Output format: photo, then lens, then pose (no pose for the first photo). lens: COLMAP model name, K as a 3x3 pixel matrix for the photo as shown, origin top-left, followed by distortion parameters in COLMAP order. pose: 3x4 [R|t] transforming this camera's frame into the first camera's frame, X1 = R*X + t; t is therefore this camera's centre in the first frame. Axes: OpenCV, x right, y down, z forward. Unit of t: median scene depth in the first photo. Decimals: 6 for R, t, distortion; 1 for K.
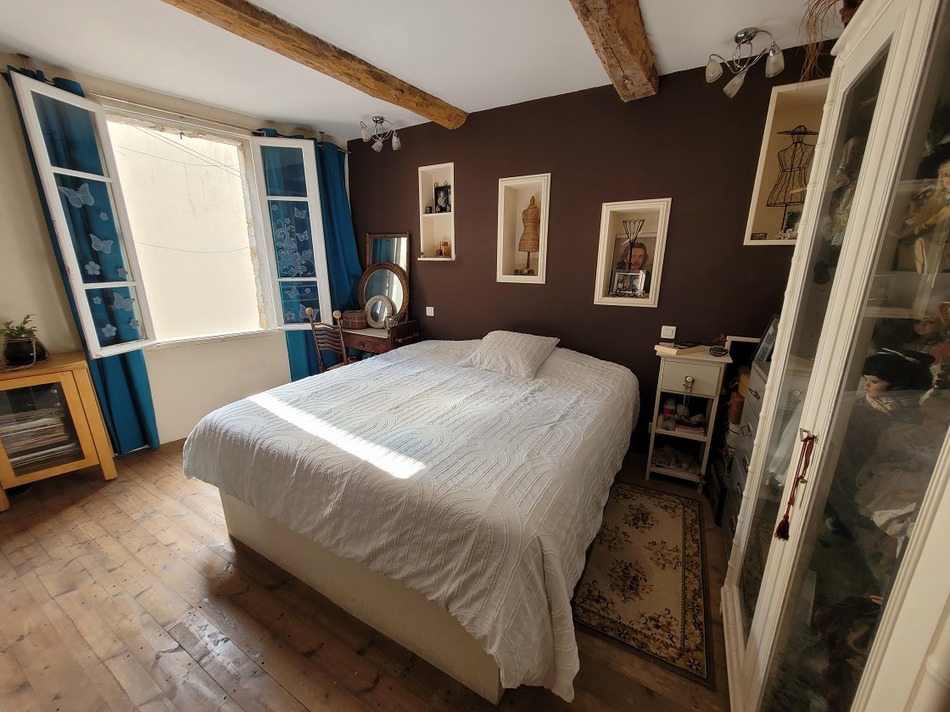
lens RADIAL K [[371.1, 0, 475.1], [0, 371.1, 362.4], [0, 0, 1]] dist [0.001609, -0.000072]
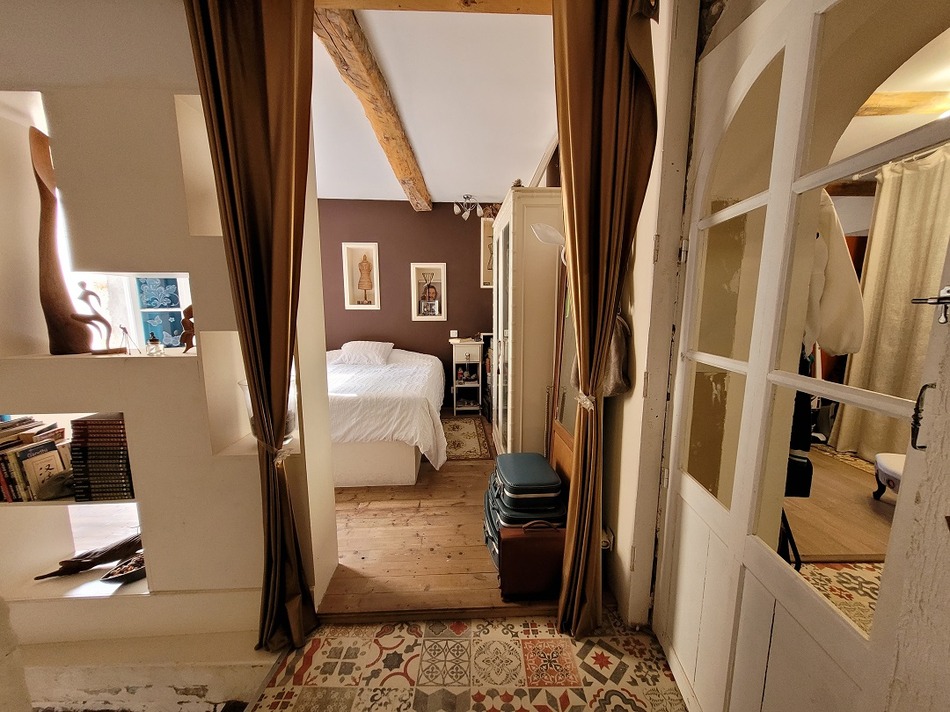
lens RADIAL K [[371.1, 0, 475.1], [0, 371.1, 362.4], [0, 0, 1]] dist [0.001609, -0.000072]
pose [[0.843529, -0.088495, 0.529743, -0.377753], [0.141636, 0.988070, -0.060473, 0.187331], [-0.518072, 0.126041, 0.846000, -0.590160]]
